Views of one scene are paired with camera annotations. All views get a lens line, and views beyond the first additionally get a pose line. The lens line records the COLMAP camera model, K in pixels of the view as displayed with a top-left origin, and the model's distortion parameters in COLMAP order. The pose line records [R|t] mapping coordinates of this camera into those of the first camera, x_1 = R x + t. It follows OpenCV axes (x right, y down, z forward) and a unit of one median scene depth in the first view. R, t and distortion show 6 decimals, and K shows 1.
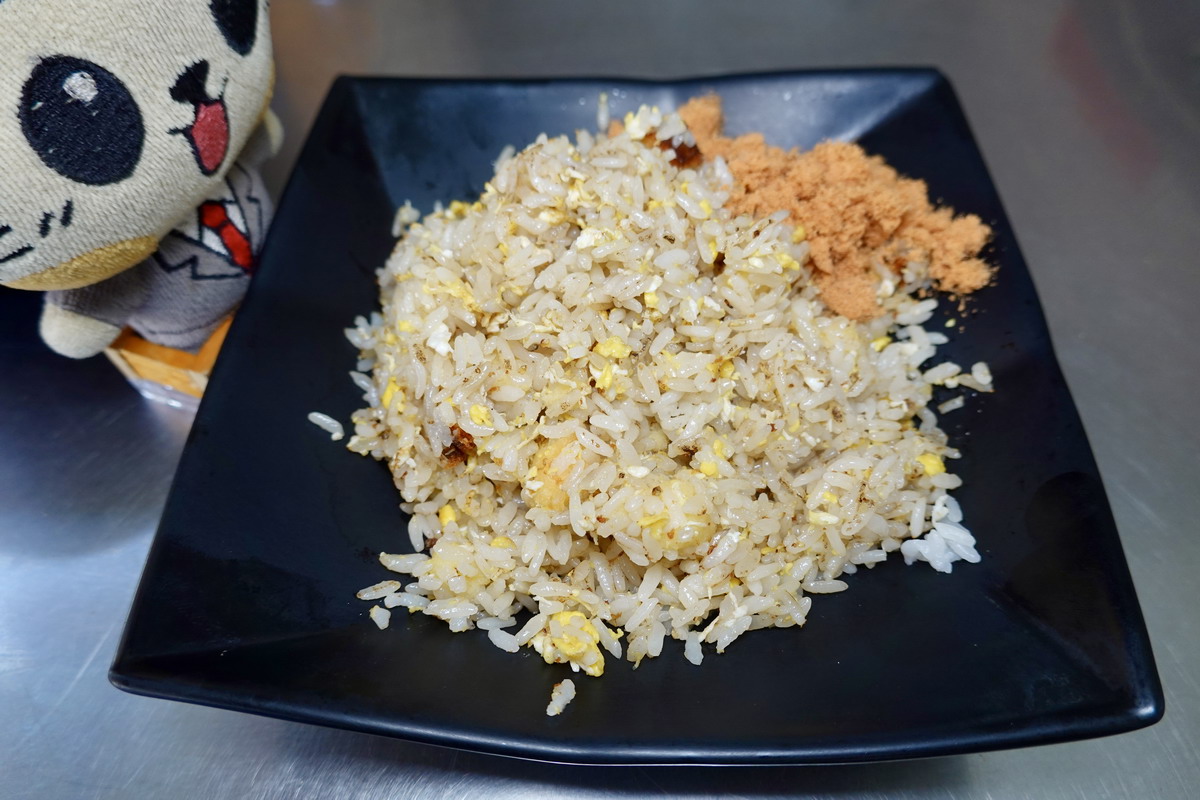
lens RADIAL K [[832.0, 0, 596.9], [0, 832.0, 397.3], [0, 0, 1]] dist [0.014371, 0.013276]
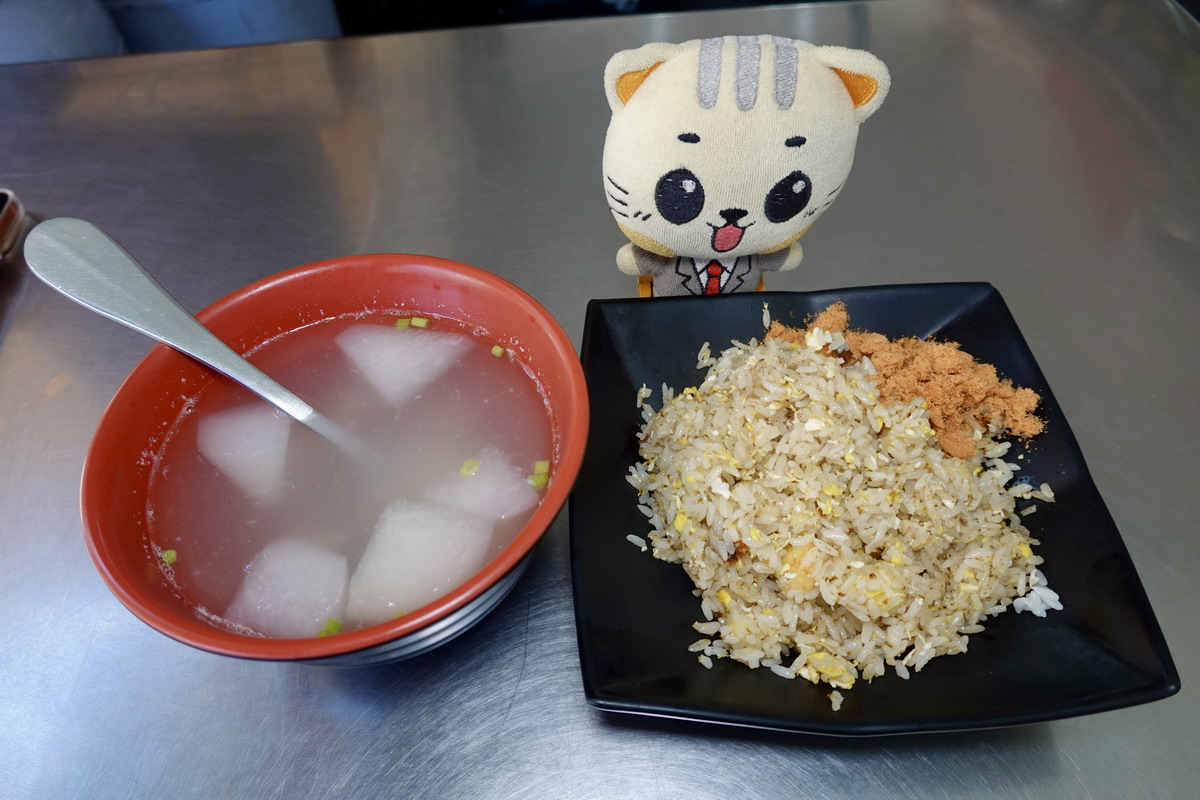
lens RADIAL K [[832.0, 0, 603.3], [0, 832.0, 403.8], [0, 0, 1]] dist [0.014371, 0.013276]
pose [[0.998493, -0.044991, 0.031419, -0.458914], [0.047210, 0.996149, -0.073880, -0.122468], [-0.027974, 0.075252, 0.996772, -0.627449]]
